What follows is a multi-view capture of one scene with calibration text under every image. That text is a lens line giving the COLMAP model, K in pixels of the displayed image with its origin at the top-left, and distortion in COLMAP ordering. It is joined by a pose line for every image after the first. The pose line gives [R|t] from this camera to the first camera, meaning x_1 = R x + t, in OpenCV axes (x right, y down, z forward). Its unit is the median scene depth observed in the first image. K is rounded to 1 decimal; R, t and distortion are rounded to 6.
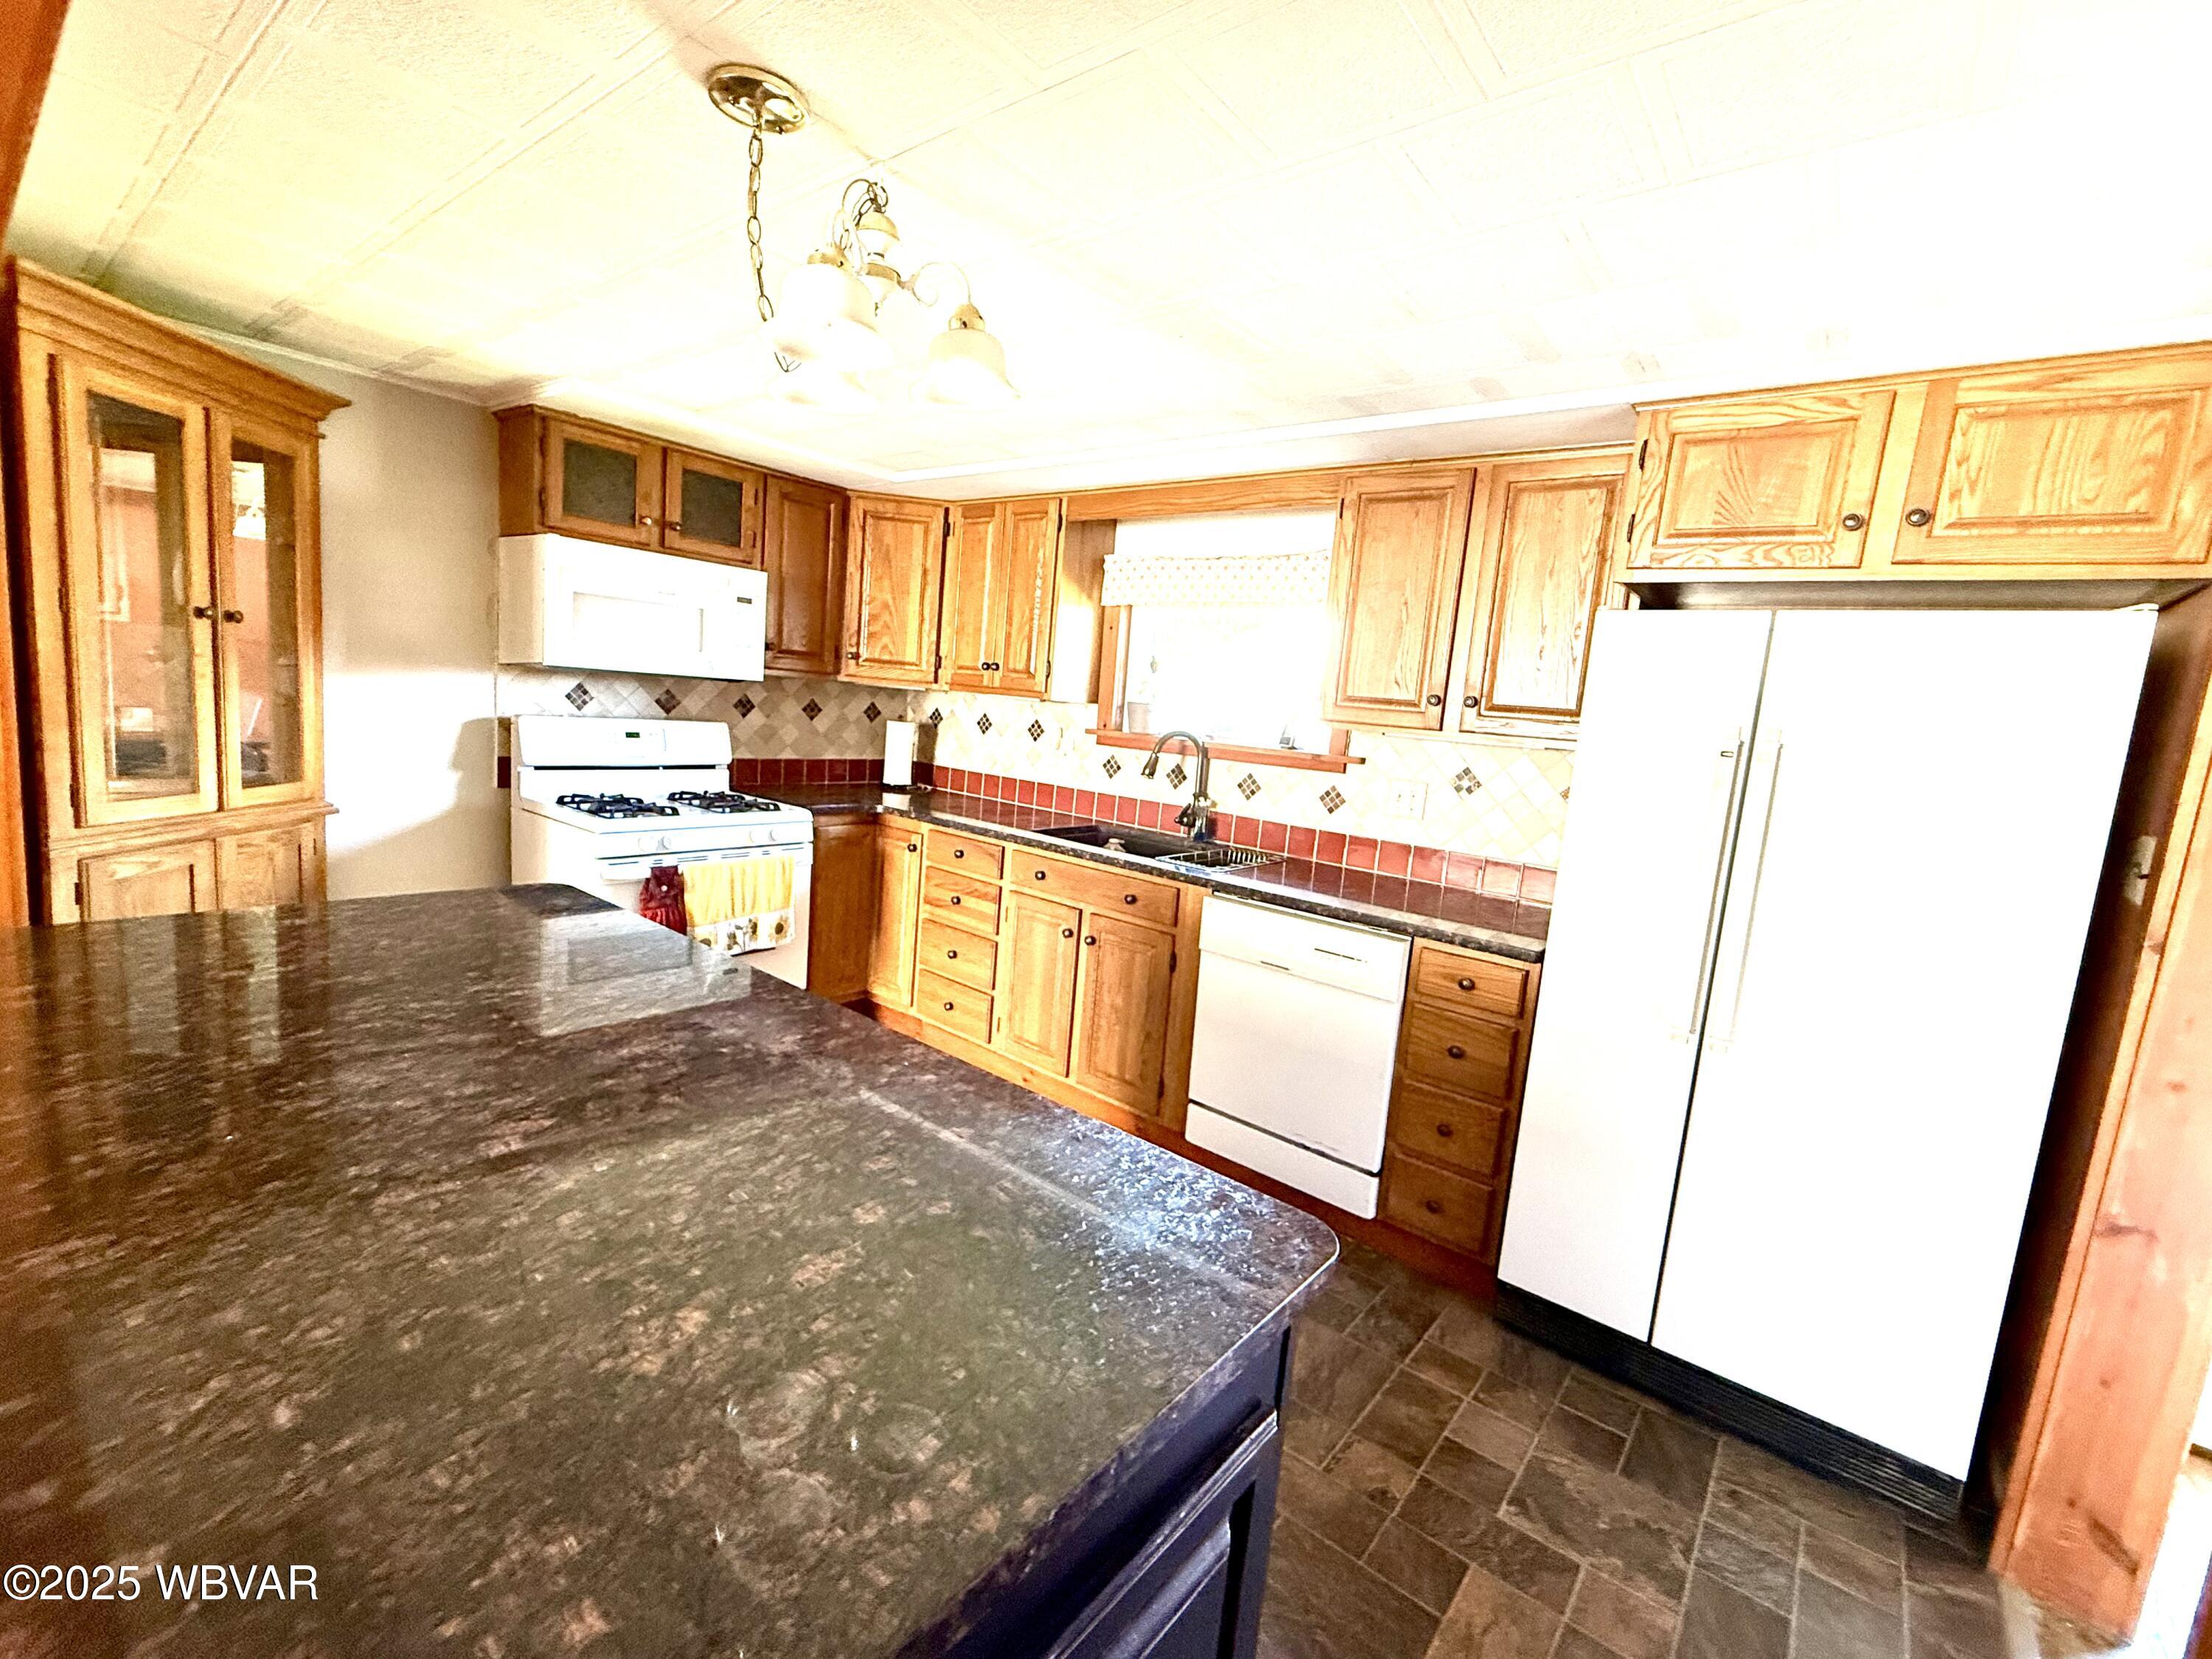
lens RADIAL K [[951.7, 0, 1106.2], [0, 951.7, 829.1], [0, 0, 1]] dist [-0.000135, 0.000054]
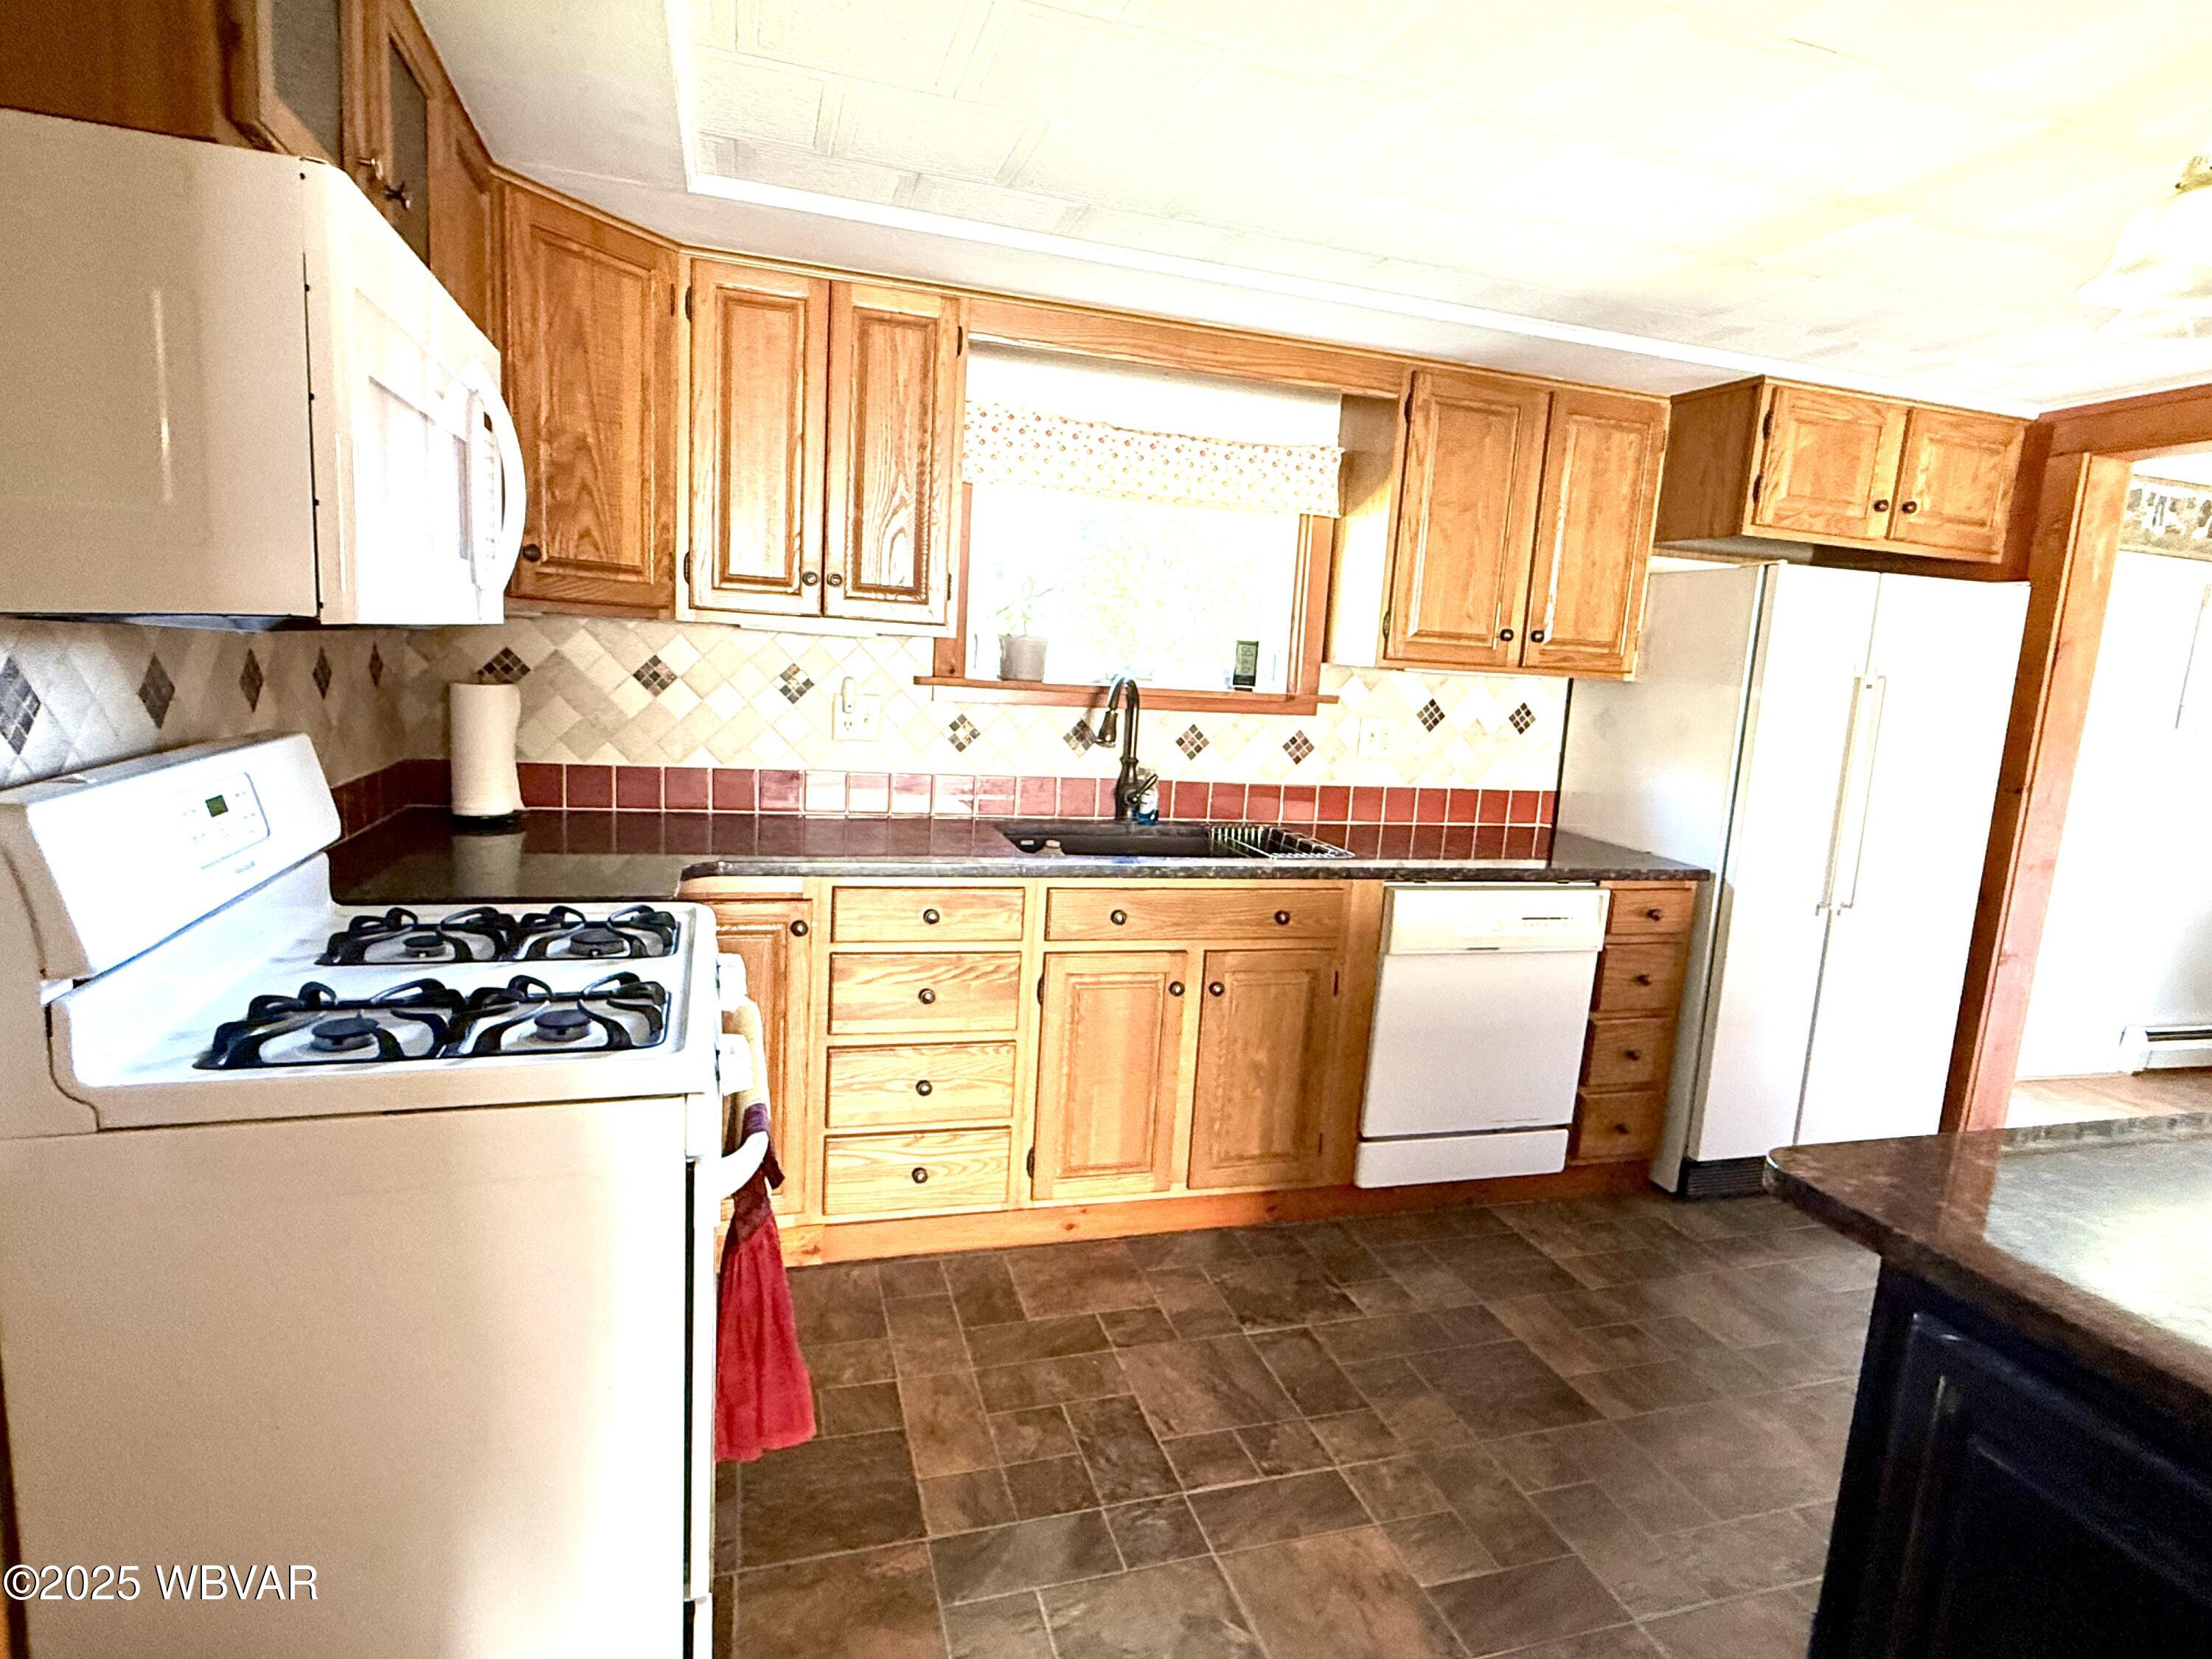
lens RADIAL K [[1158.9, 0, 1099.3], [0, 1158.9, 832.8], [0, 0, 1]] dist [-0.001070, 0.002376]
pose [[0.561707, -0.182522, 0.806952, -0.674381], [0.098900, 0.983181, 0.153540, -0.125555], [-0.821404, -0.006437, 0.570311, 0.531166]]
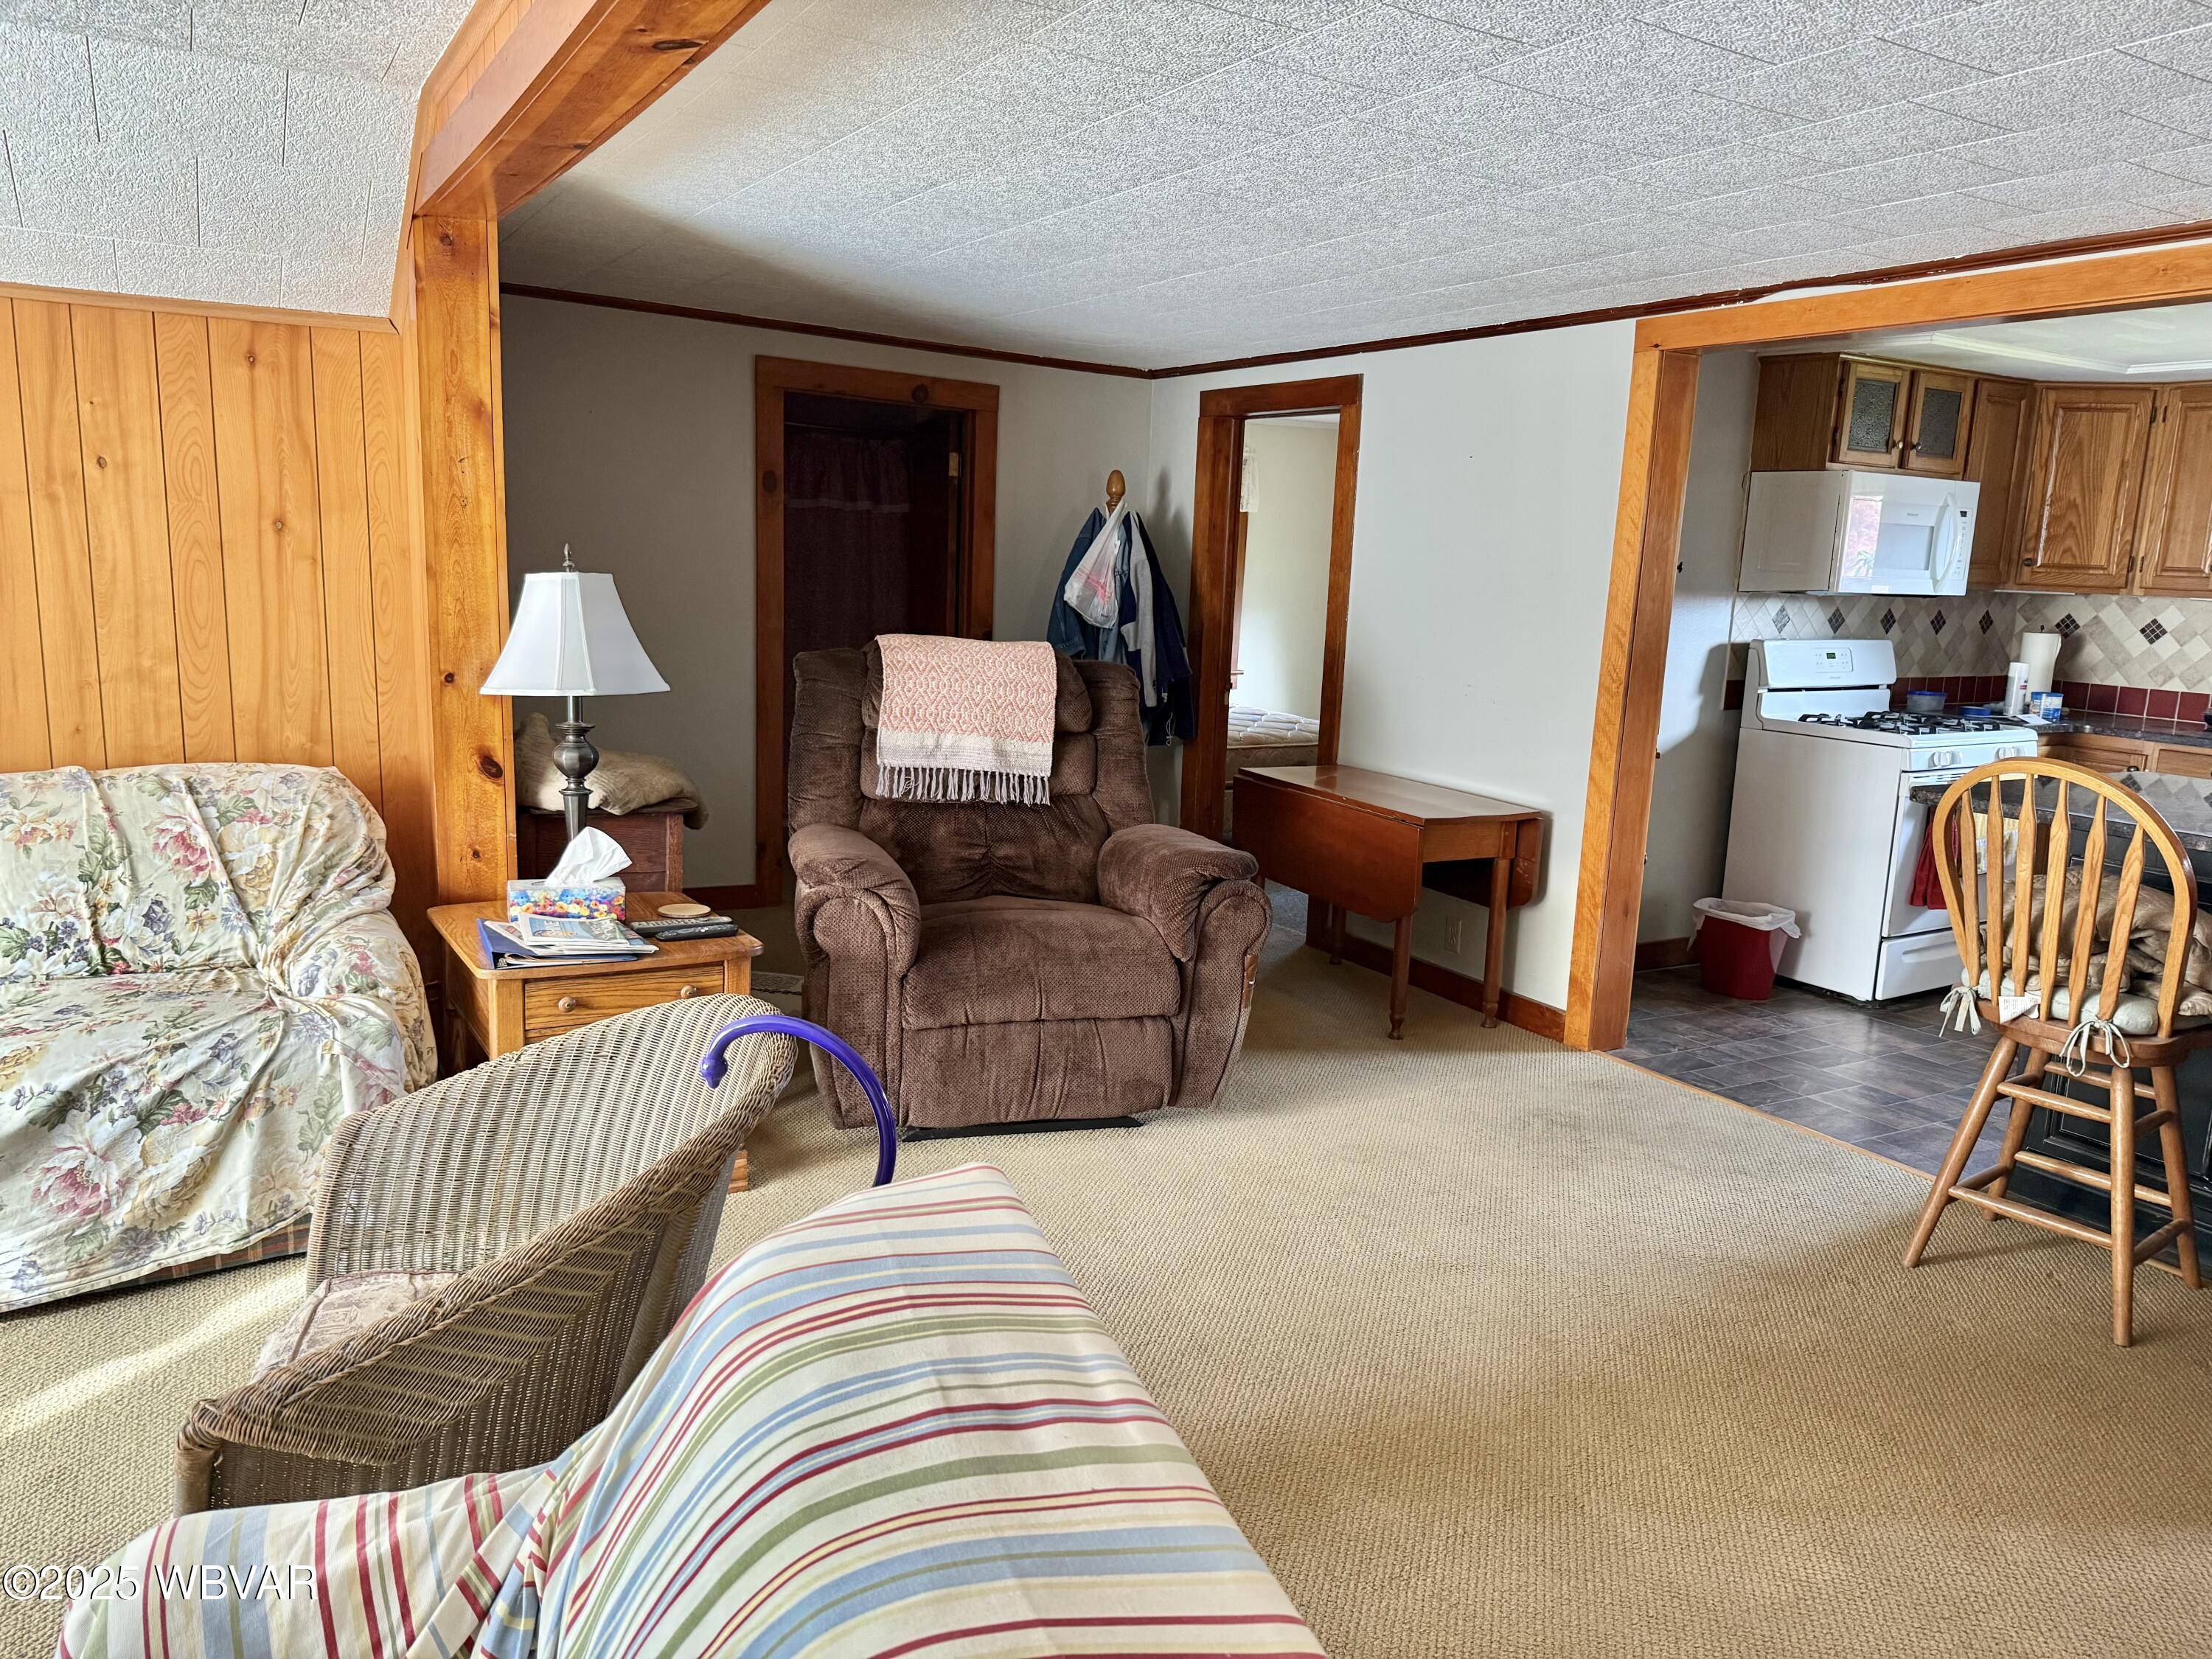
lens RADIAL K [[1559.2, 0, 1093.3], [0, 1559.2, 826.8], [0, 0, 1]] dist [0.048484, -0.068330]
pose [[0.932949, 0.010742, -0.359849, -0.643870], [-0.004162, 0.999810, 0.019054, 0.054111], [0.359985, -0.016279, 0.932816, -0.846646]]
